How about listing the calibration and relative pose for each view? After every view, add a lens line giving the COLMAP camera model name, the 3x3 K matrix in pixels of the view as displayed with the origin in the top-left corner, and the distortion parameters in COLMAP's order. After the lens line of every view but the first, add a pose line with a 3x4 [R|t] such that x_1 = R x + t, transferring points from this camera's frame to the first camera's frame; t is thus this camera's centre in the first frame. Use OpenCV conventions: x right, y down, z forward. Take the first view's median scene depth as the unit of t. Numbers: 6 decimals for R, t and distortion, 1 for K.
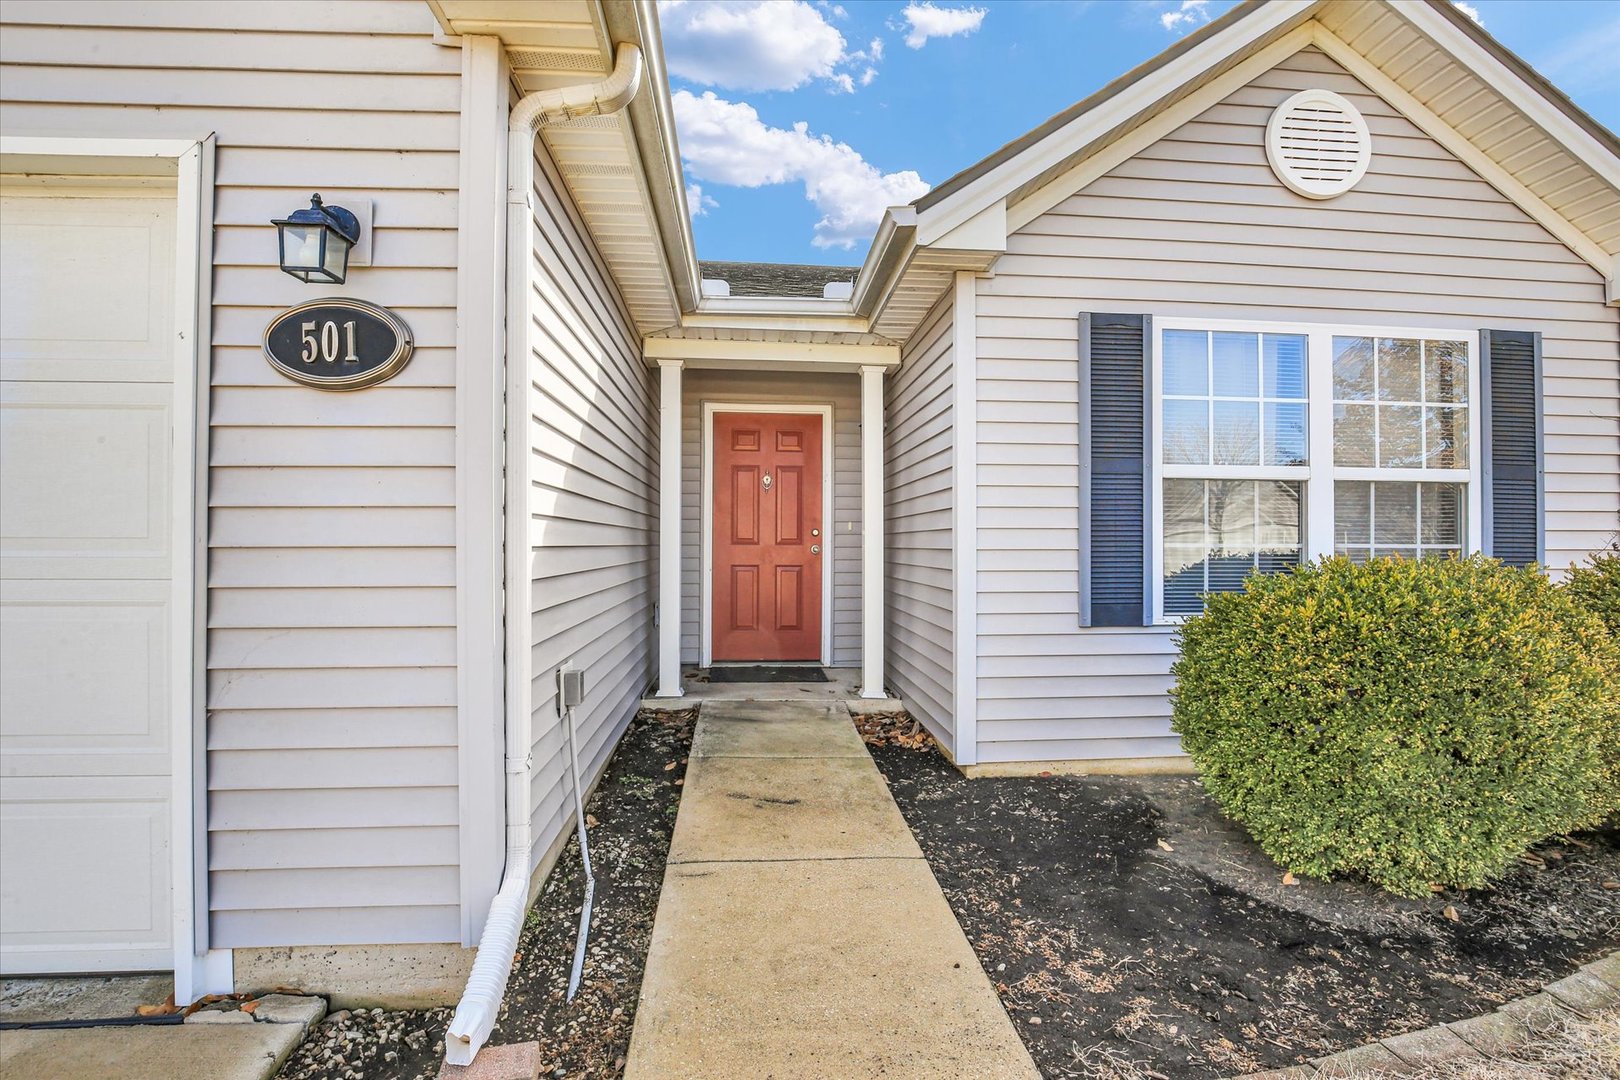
lens RADIAL K [[760.9, 0, 822.4], [0, 760.9, 540.1], [0, 0, 1]] dist [-0.031420, 0.001760]
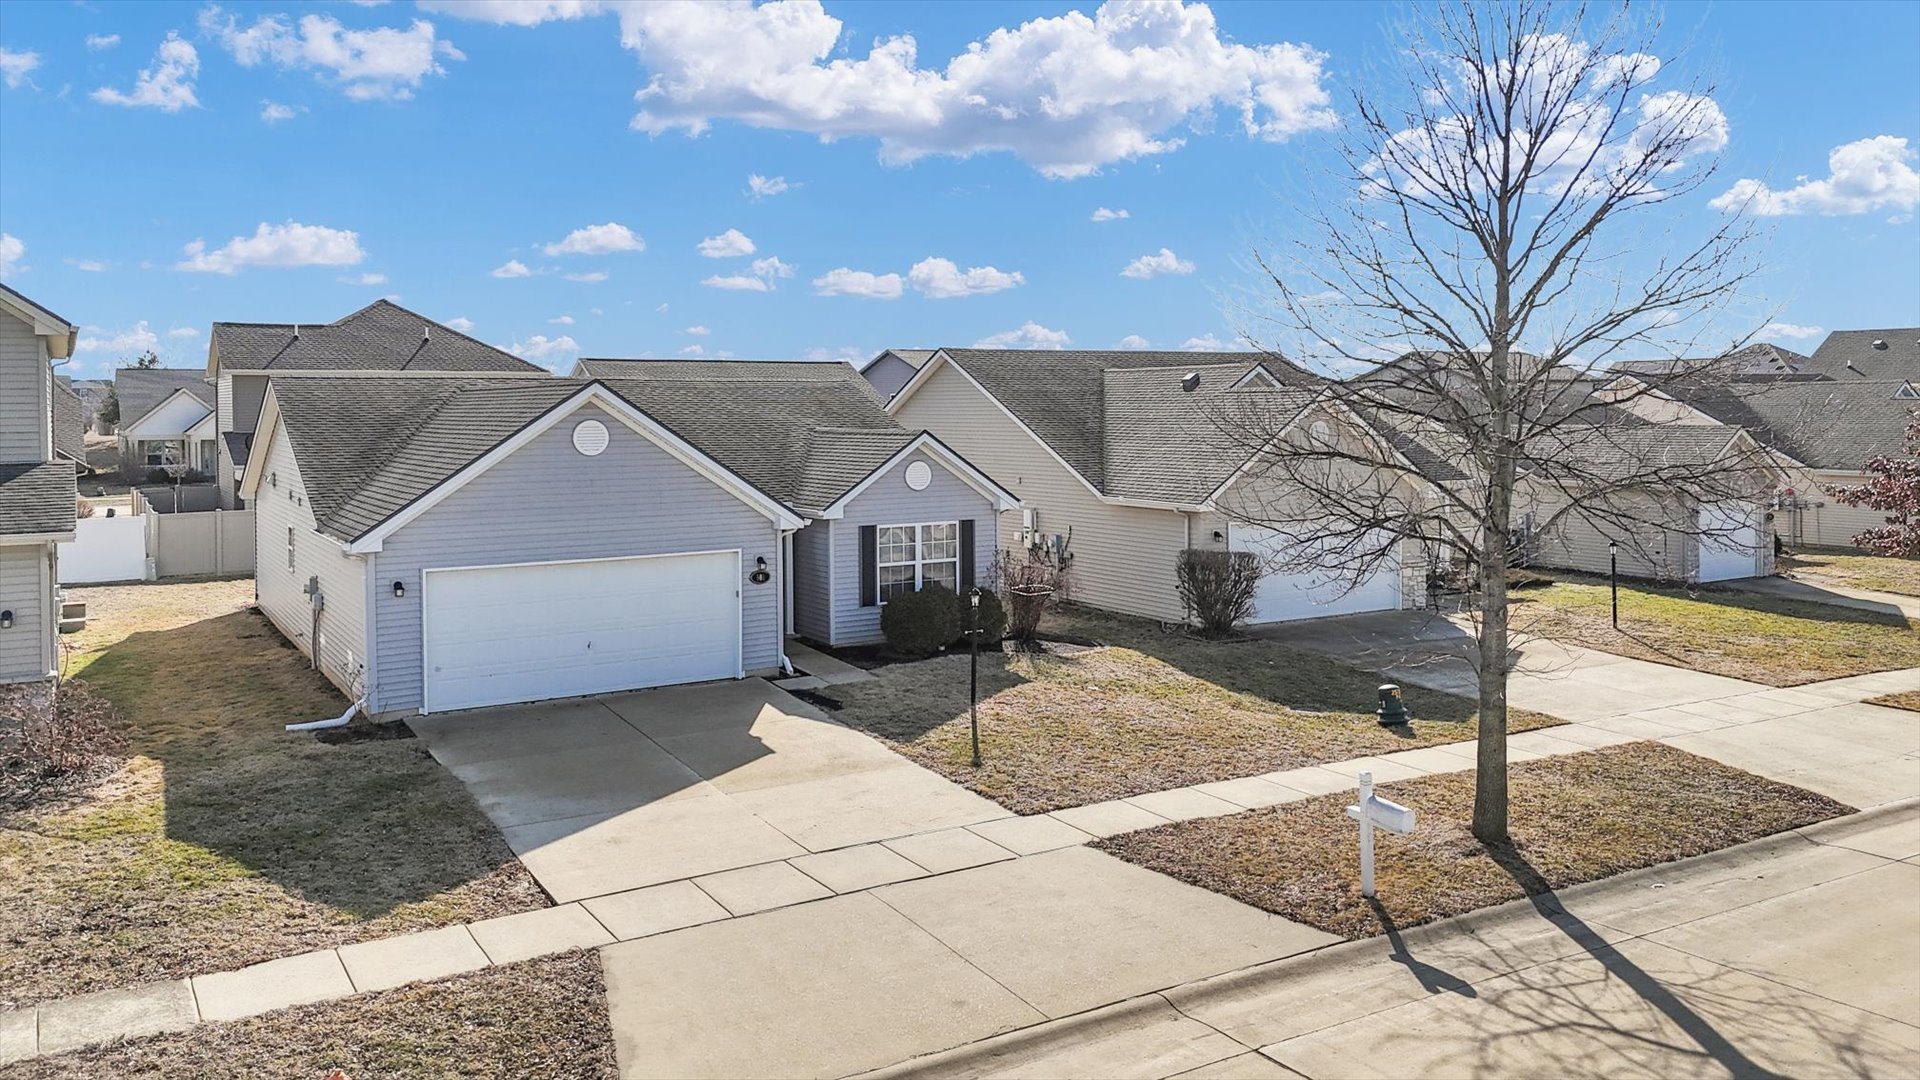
lens RADIAL K [[1507.5, 0, 964.4], [0, 1507.5, 535.6], [0, 0, 1]] dist [-0.011493, -0.000252]
pose [[0.902765, -0.048994, 0.427334, -2.365253], [0.004090, 0.994425, 0.105370, -1.019179], [-0.430114, -0.093377, 0.897933, -5.901608]]
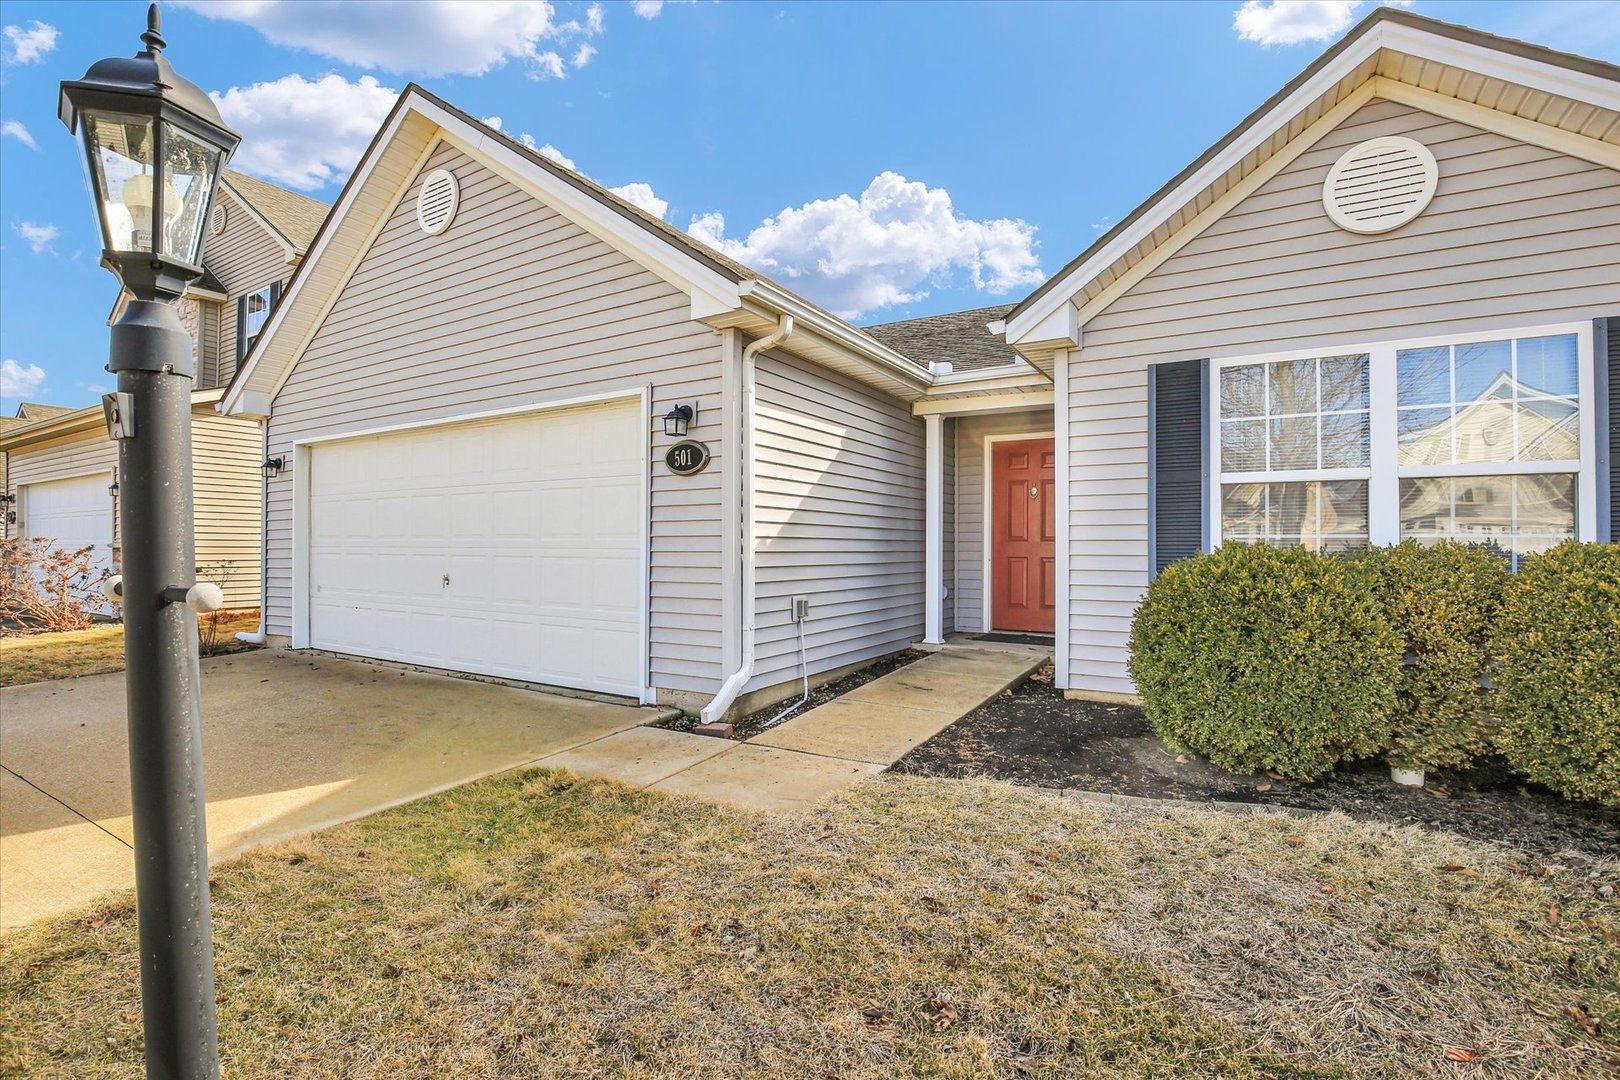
lens RADIAL K [[760.9, 0, 796.0], [0, 760.9, 546.9], [0, 0, 1]] dist [-0.031420, 0.001760]
pose [[0.800820, 0.000122, -0.598905, 0.624664], [0.001119, 0.999998, 0.001700, 0.021258], [0.598904, -0.002031, 0.800818, -0.445953]]
